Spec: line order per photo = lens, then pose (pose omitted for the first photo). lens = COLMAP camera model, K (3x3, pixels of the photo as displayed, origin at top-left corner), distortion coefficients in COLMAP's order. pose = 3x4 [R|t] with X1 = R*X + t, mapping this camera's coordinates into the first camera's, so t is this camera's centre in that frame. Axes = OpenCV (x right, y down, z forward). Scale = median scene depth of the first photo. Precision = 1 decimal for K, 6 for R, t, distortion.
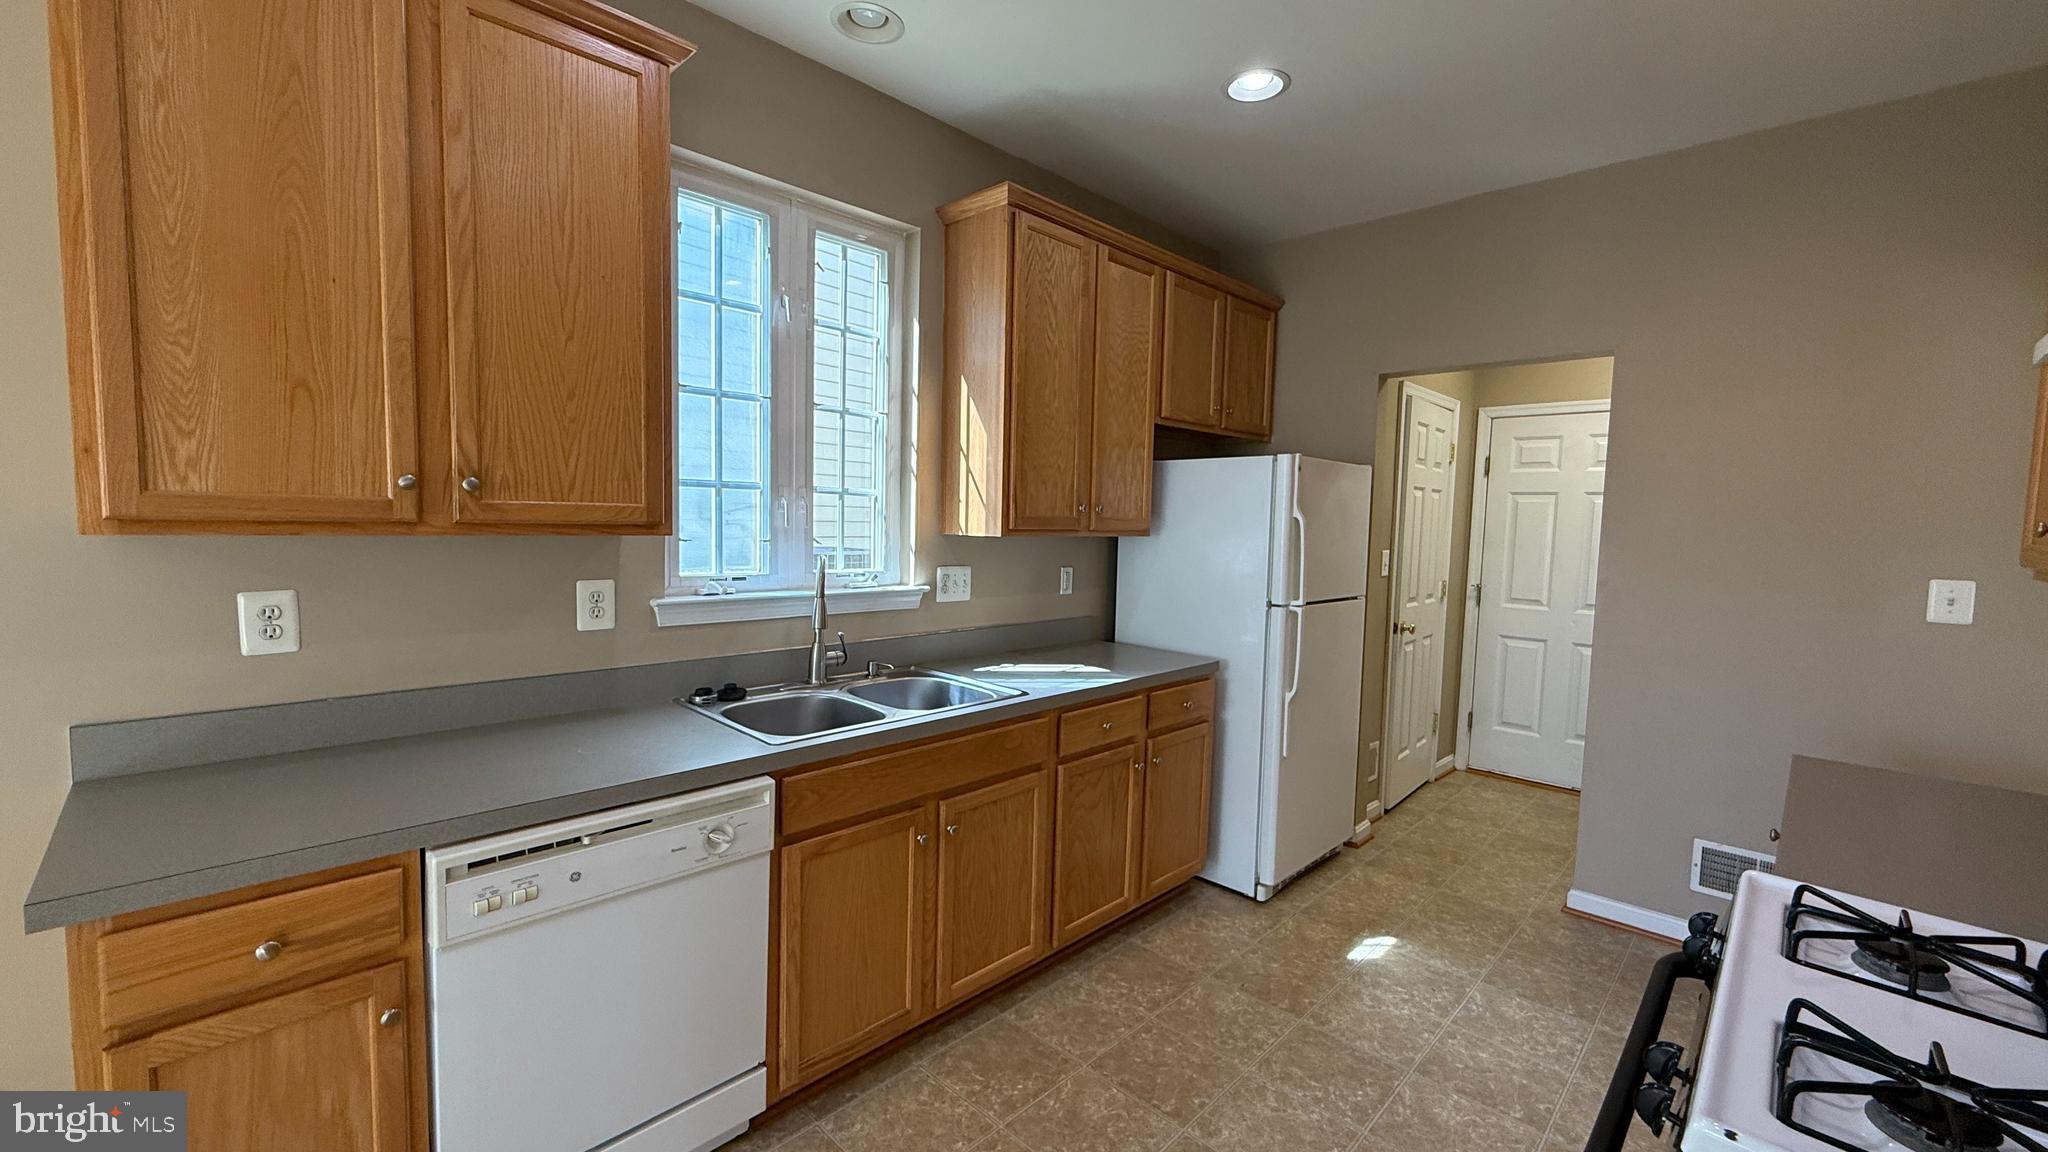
lens RADIAL K [[814.7, 0, 1017.3], [0, 814.7, 574.7], [0, 0, 1]] dist [-0.000382, 0.000110]
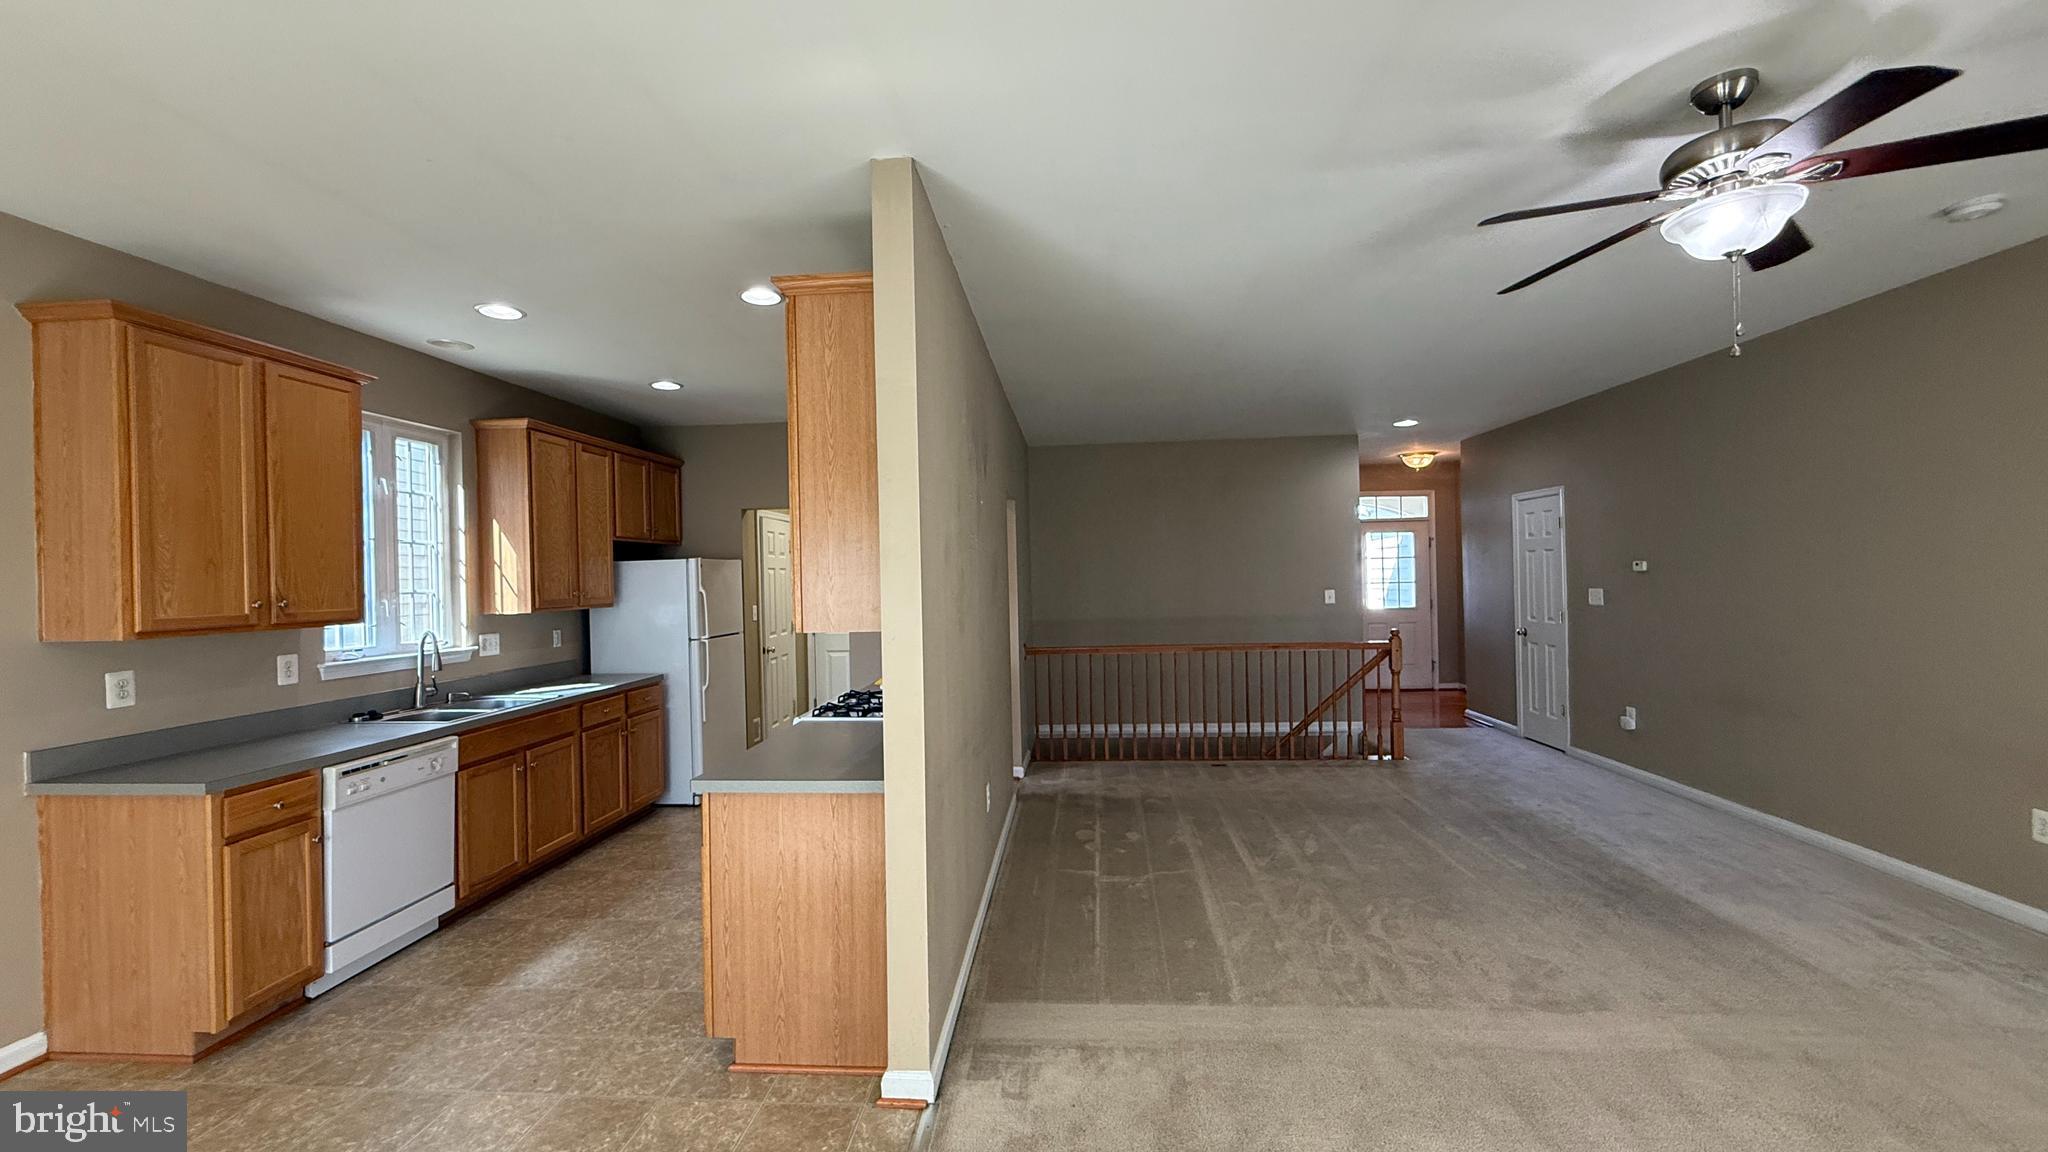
lens RADIAL K [[814.7, 0, 1017.3], [0, 814.7, 574.7], [0, 0, 1]] dist [-0.000382, 0.000110]
pose [[0.761593, -0.042201, 0.646680, -0.341385], [0.088913, 0.995245, -0.039765, 0.032722], [-0.641927, 0.087783, 0.761724, -0.975453]]
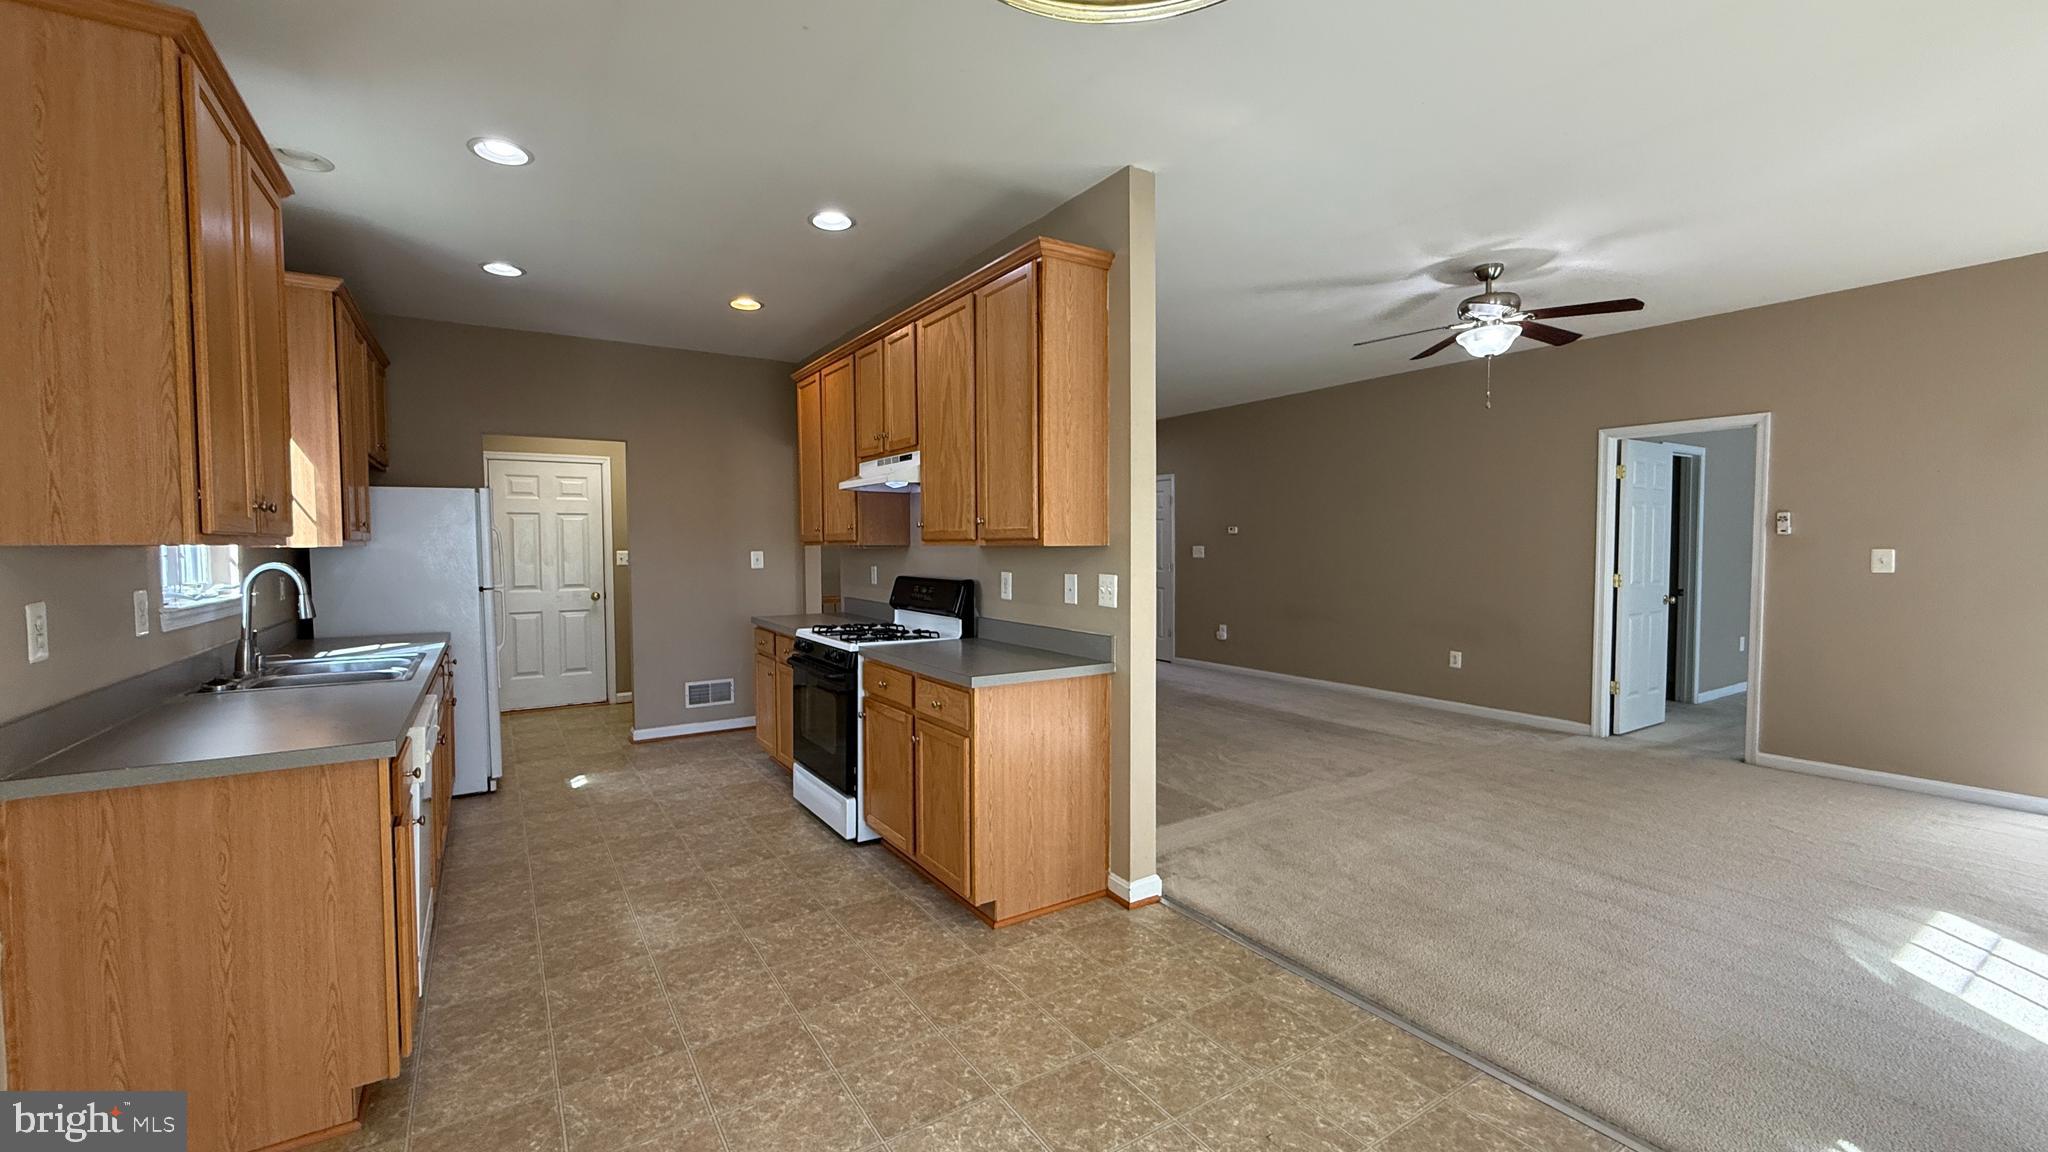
lens RADIAL K [[814.7, 0, 1017.3], [0, 814.7, 574.7], [0, 0, 1]] dist [-0.000382, 0.000110]
pose [[0.216645, -0.064138, 0.974141, -1.010990], [0.082478, 0.995475, 0.047200, 0.023585], [-0.972760, 0.070120, 0.220954, -0.303209]]
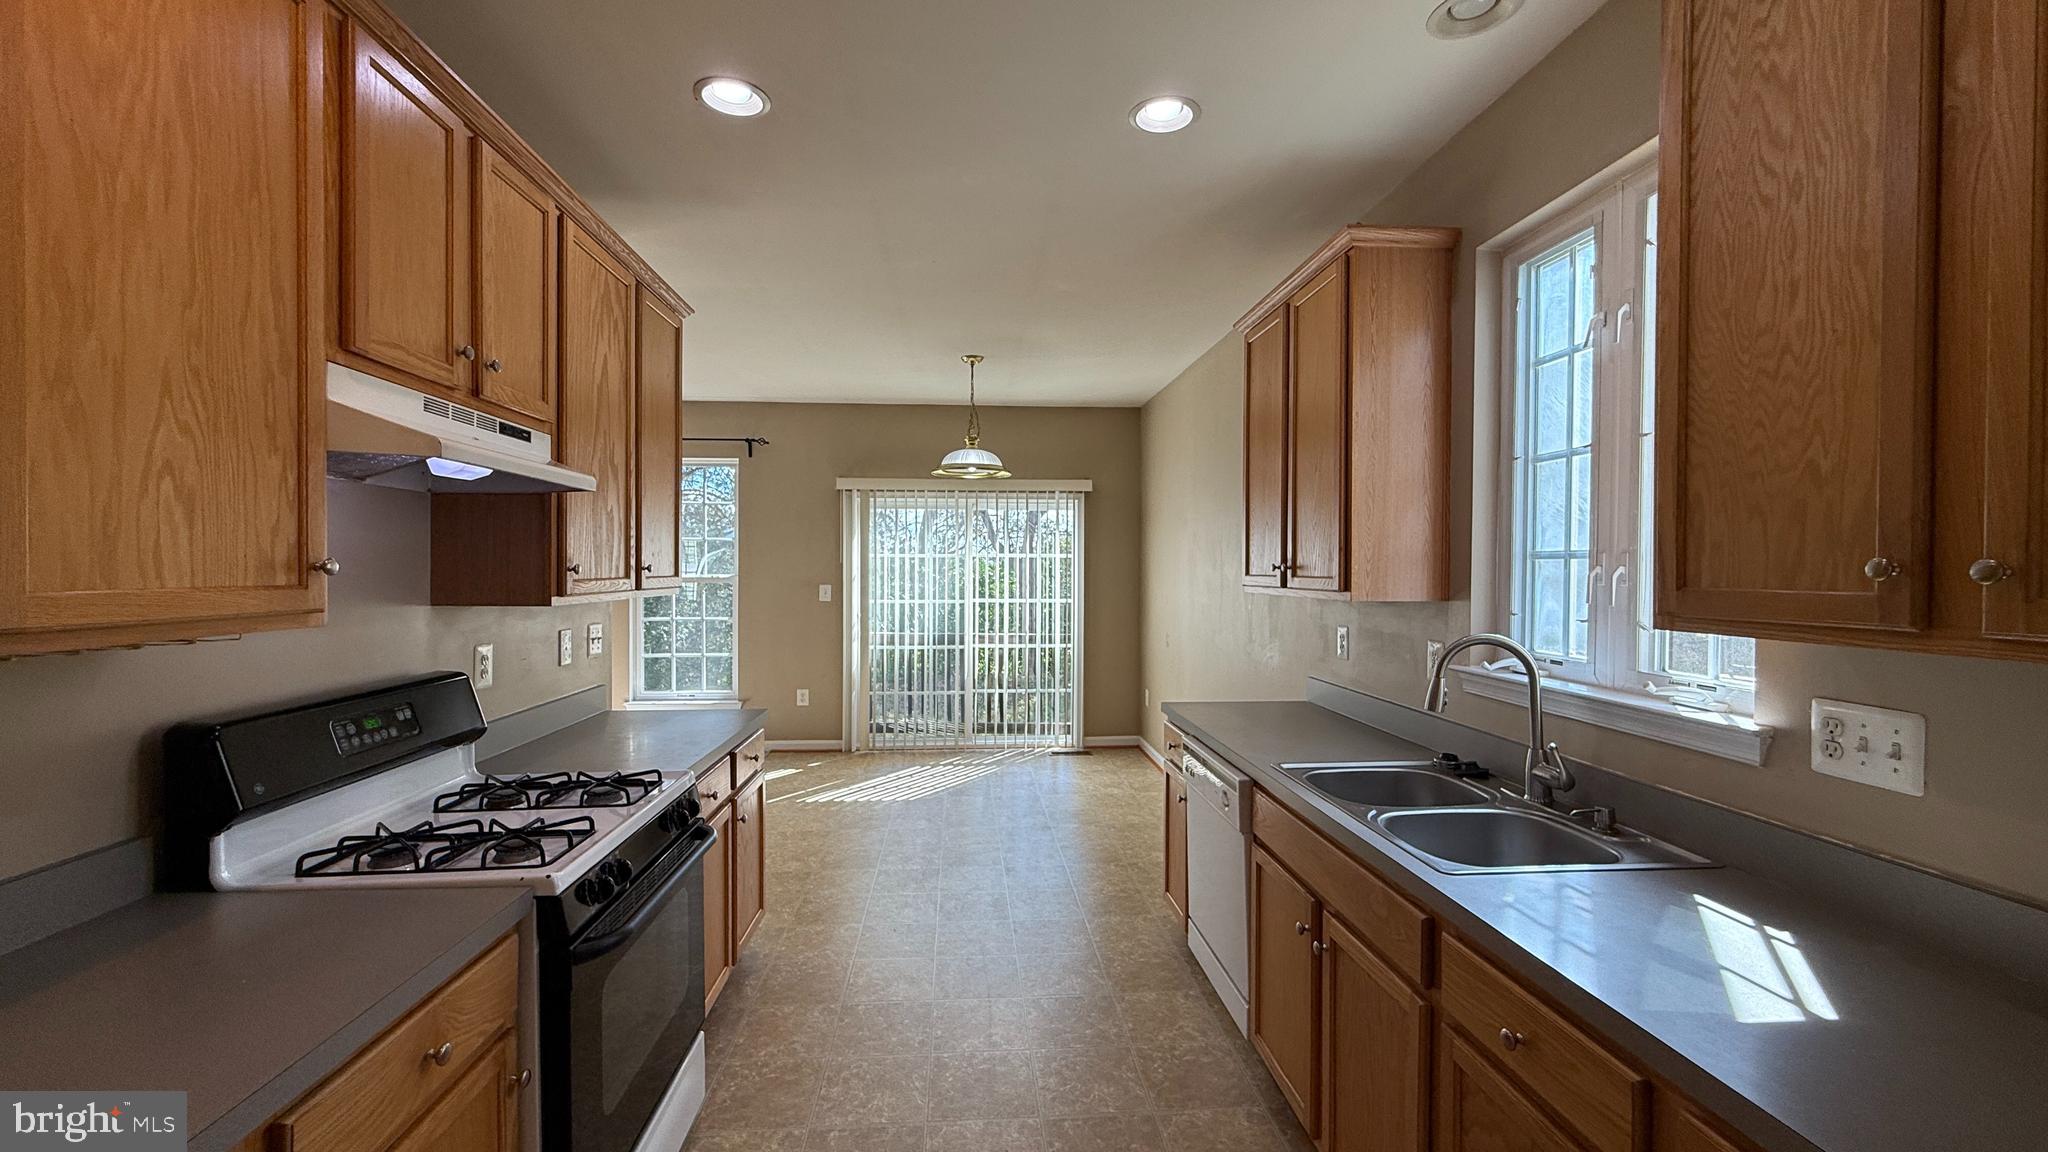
lens RADIAL K [[814.7, 0, 1017.3], [0, 814.7, 574.7], [0, 0, 1]] dist [-0.000382, 0.000110]
pose [[-0.659015, -0.021757, -0.751815, 0.609428], [-0.077145, 0.996265, 0.038791, -0.068190], [0.748163, 0.083562, -0.658232, 1.003049]]
